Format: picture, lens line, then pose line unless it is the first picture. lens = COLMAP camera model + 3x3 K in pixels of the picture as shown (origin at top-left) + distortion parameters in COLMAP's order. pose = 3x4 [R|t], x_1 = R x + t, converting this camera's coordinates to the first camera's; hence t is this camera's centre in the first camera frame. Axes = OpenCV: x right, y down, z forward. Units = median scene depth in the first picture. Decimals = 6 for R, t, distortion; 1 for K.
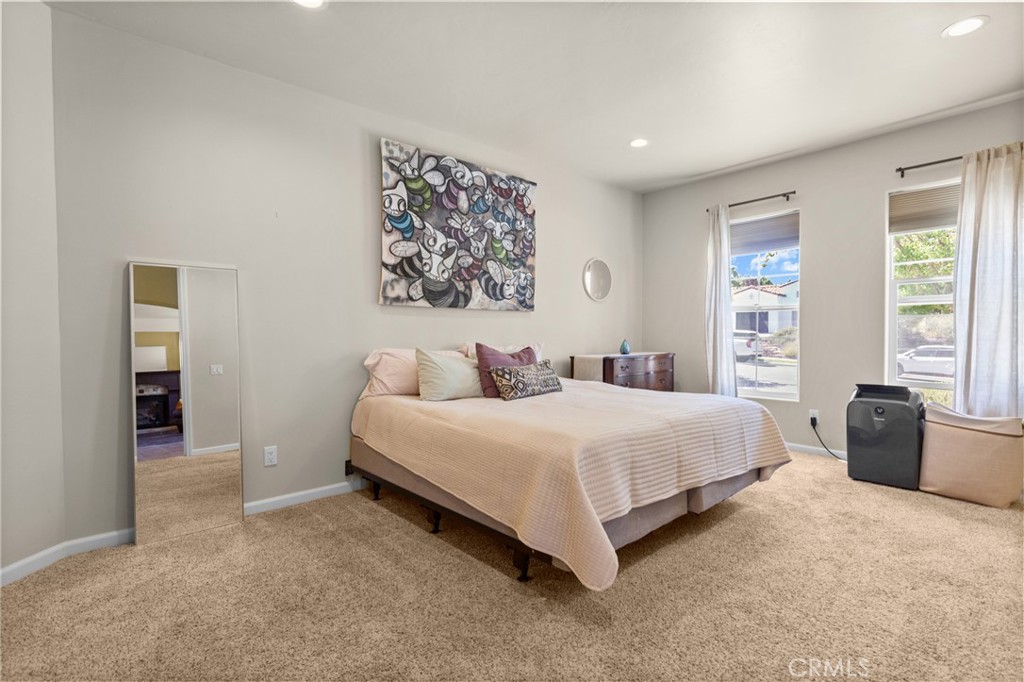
lens RADIAL K [[505.8, 0, 517.7], [0, 505.8, 342.3], [0, 0, 1]] dist [0.001105, 0.001402]
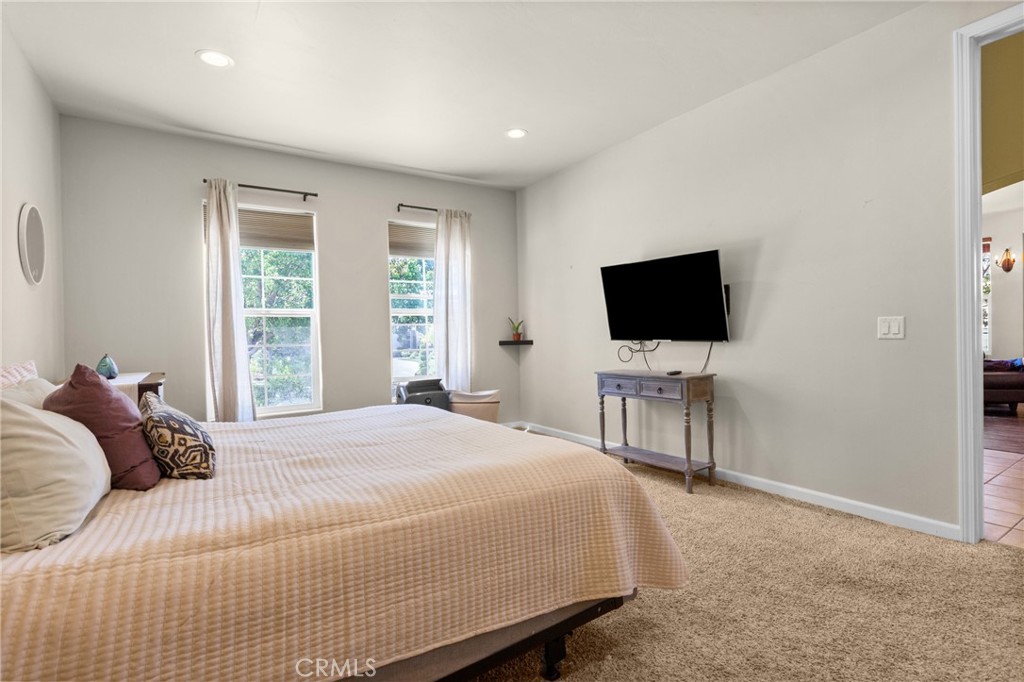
lens RADIAL K [[505.8, 0, 517.6], [0, 505.8, 342.3], [0, 0, 1]] dist [0.001105, 0.001402]
pose [[0.093662, -0.011483, 0.995538, -0.429368], [0.044892, 0.998965, 0.007299, -0.003437], [-0.994591, 0.044008, 0.094081, 0.593190]]
